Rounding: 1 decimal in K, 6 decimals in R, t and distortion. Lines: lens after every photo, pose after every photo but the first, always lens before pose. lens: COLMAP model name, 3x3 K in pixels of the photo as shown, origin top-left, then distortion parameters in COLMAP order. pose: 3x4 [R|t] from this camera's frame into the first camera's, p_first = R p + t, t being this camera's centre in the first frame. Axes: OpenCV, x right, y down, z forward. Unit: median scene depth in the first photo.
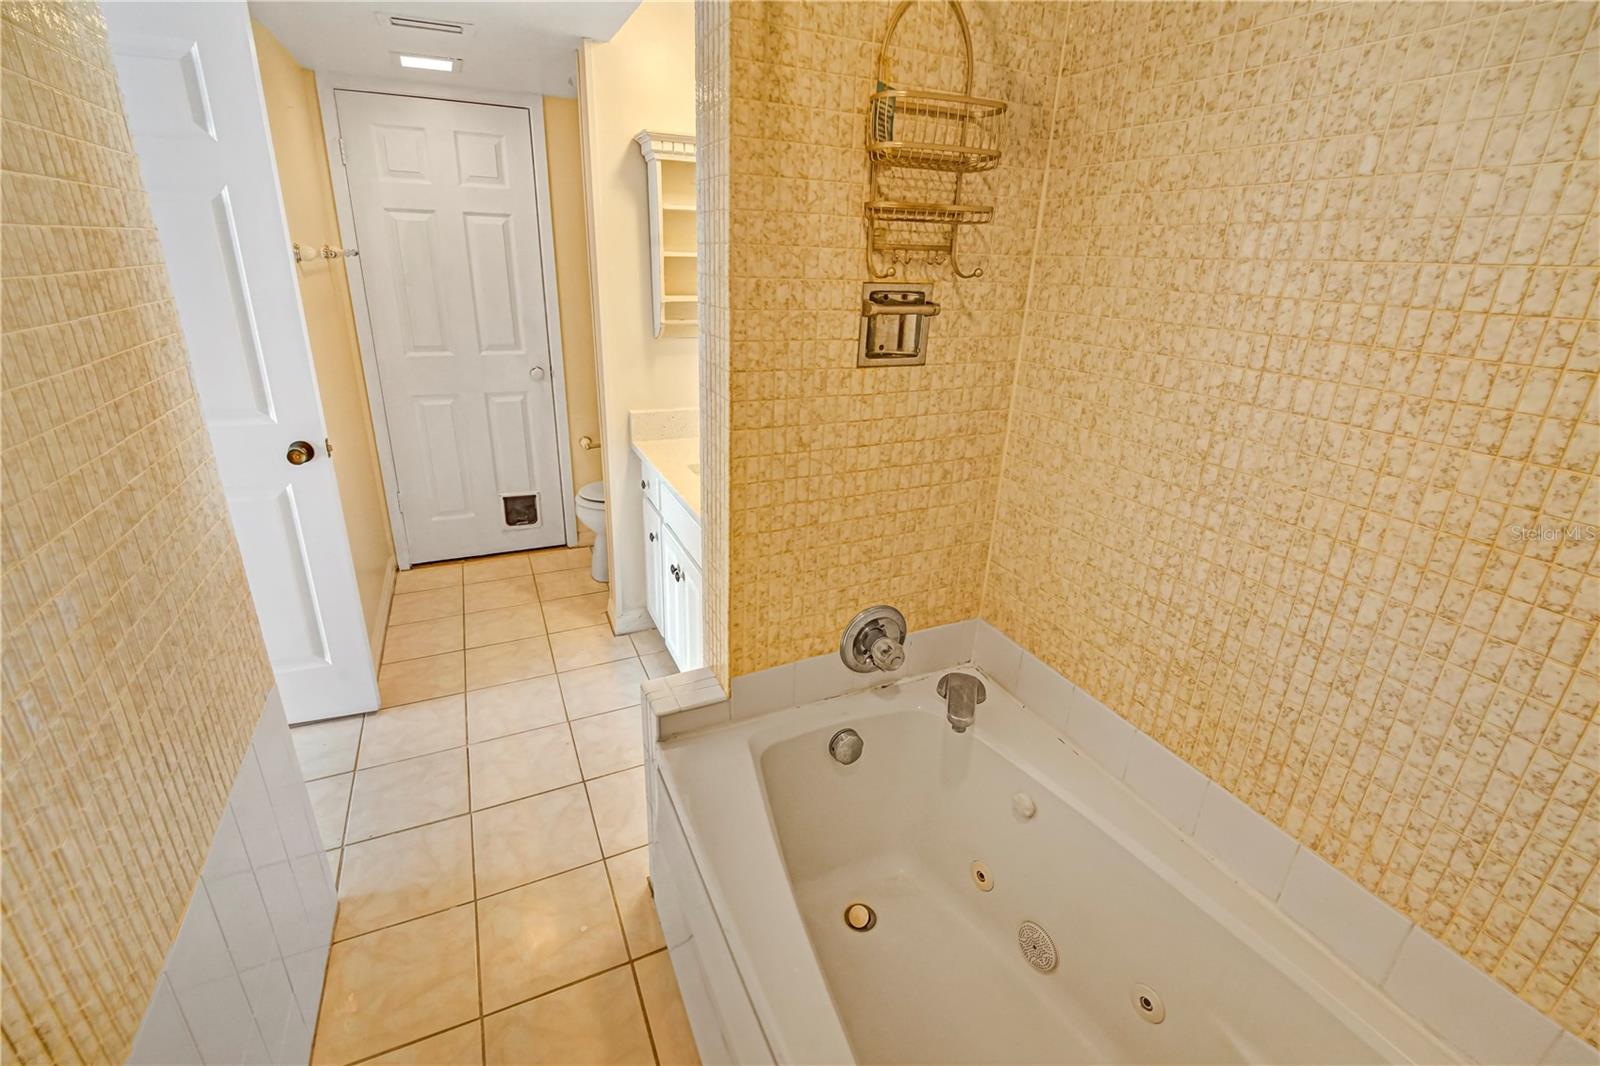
lens RADIAL K [[680.7, 0, 791.9], [0, 680.7, 517.5], [0, 0, 1]] dist [0.005567, -0.012756]
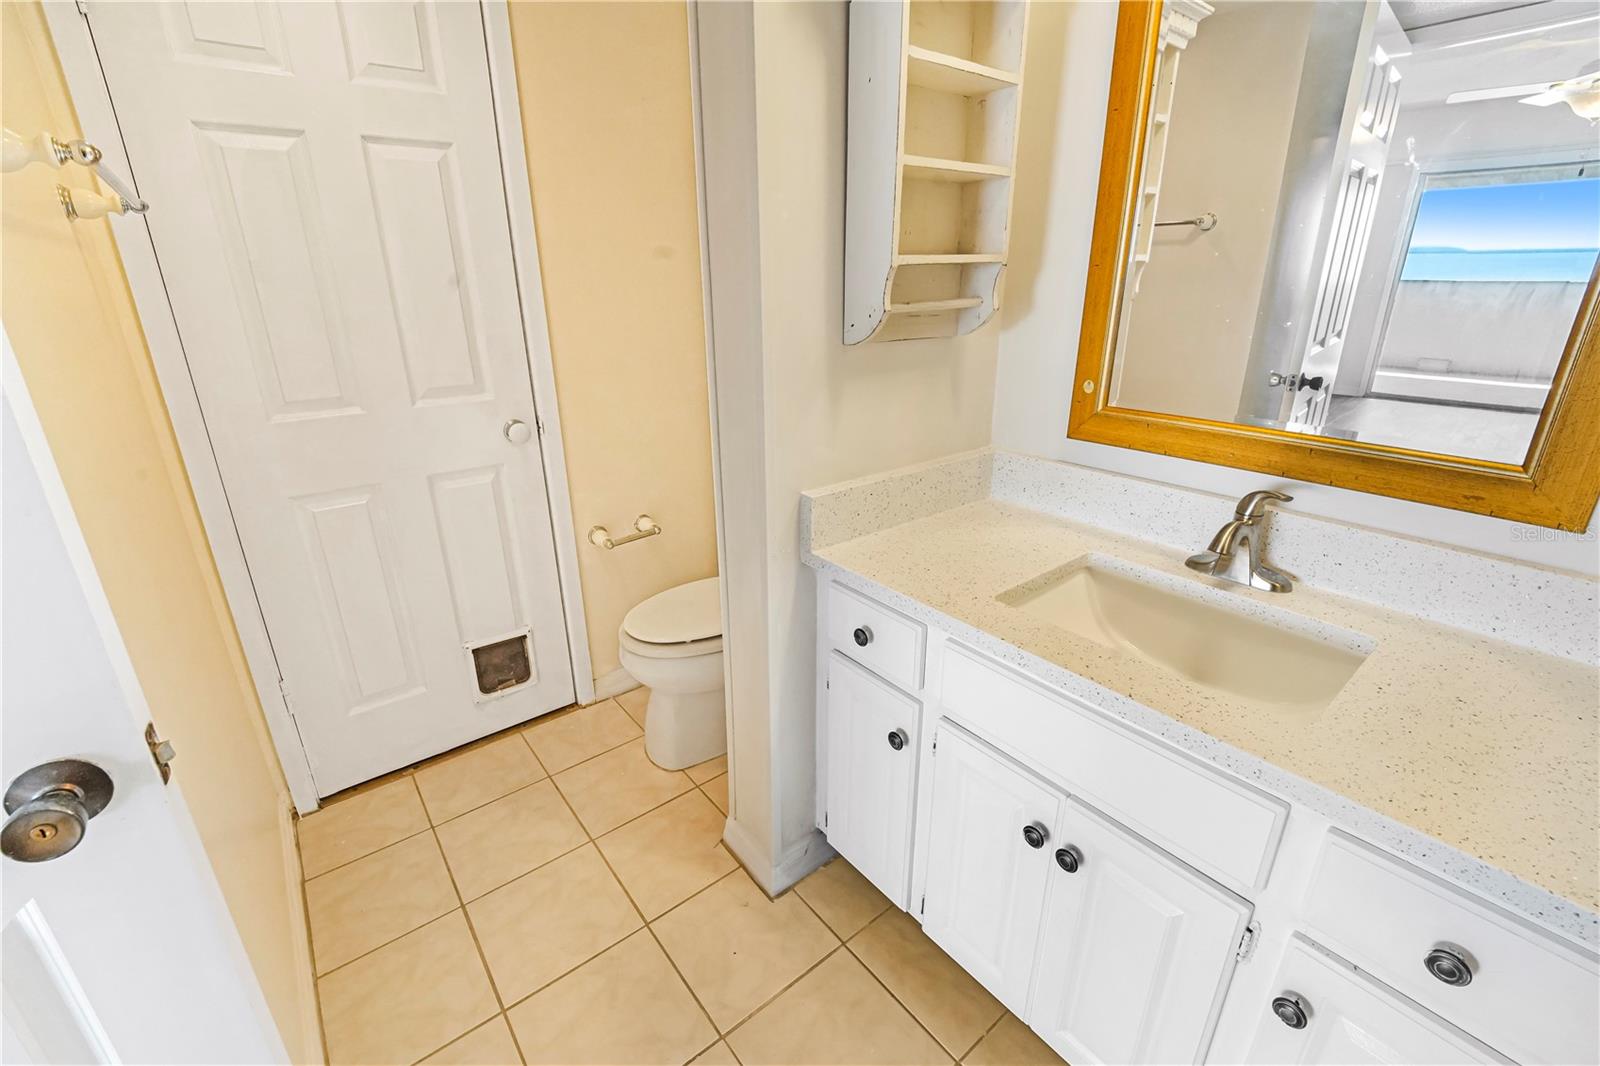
lens RADIAL K [[683.4, 0, 775.0], [0, 683.4, 536.7], [0, 0, 1]] dist [-0.015954, 0.000028]
pose [[0.975126, -0.123549, 0.184023, -0.277095], [0.123378, 0.992282, 0.012427, -0.103587], [-0.184138, 0.010586, 0.982843, 0.397064]]
